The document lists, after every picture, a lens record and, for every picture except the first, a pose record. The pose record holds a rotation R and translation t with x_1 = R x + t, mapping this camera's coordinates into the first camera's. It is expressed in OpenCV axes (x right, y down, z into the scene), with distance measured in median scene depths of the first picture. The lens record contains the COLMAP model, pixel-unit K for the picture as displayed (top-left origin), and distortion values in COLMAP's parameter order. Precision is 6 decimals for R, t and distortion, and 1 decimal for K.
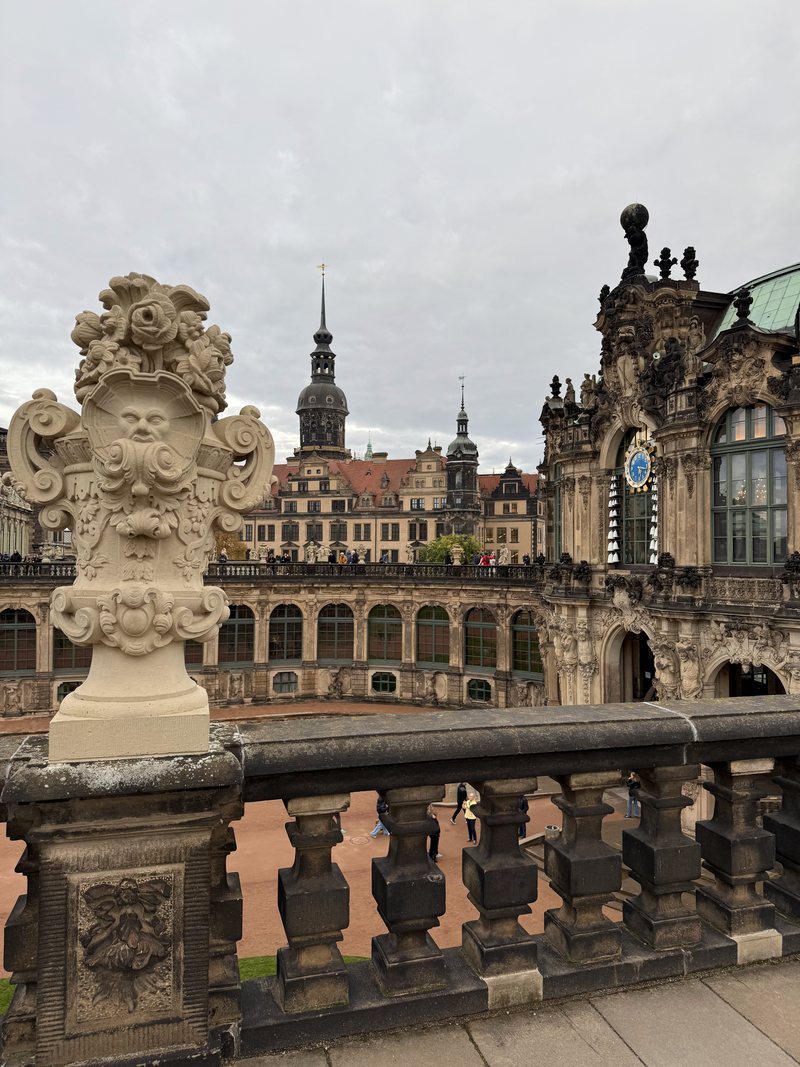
lens RADIAL K [[1266.9, 0, 400.6], [0, 1266.9, 536.0], [0, 0, 1]] dist [0.104915, 0.000000]
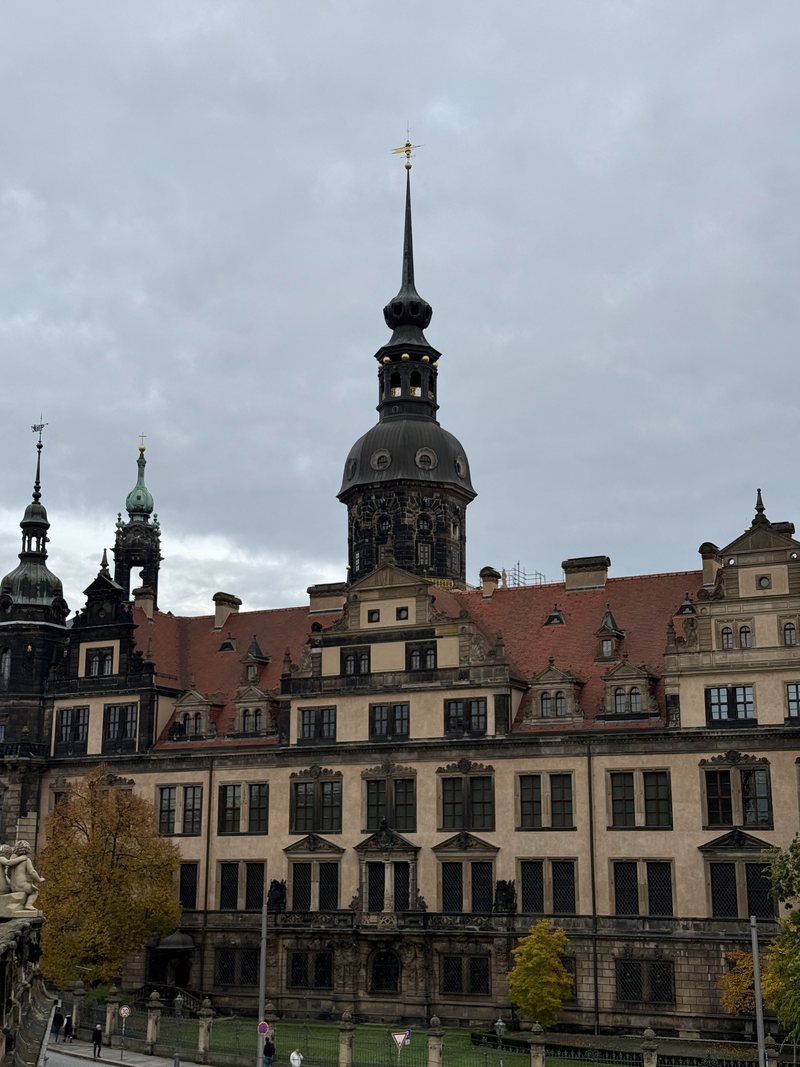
lens RADIAL K [[1266.9, 0, 406.8], [0, 1266.9, 533.0], [0, 0, 1]] dist [0.104915, 0.000000]
pose [[0.999273, -0.014159, -0.035409, -0.051483], [0.005105, 0.969832, -0.243721, 0.009077], [0.037792, 0.243363, 0.969199, 0.673062]]
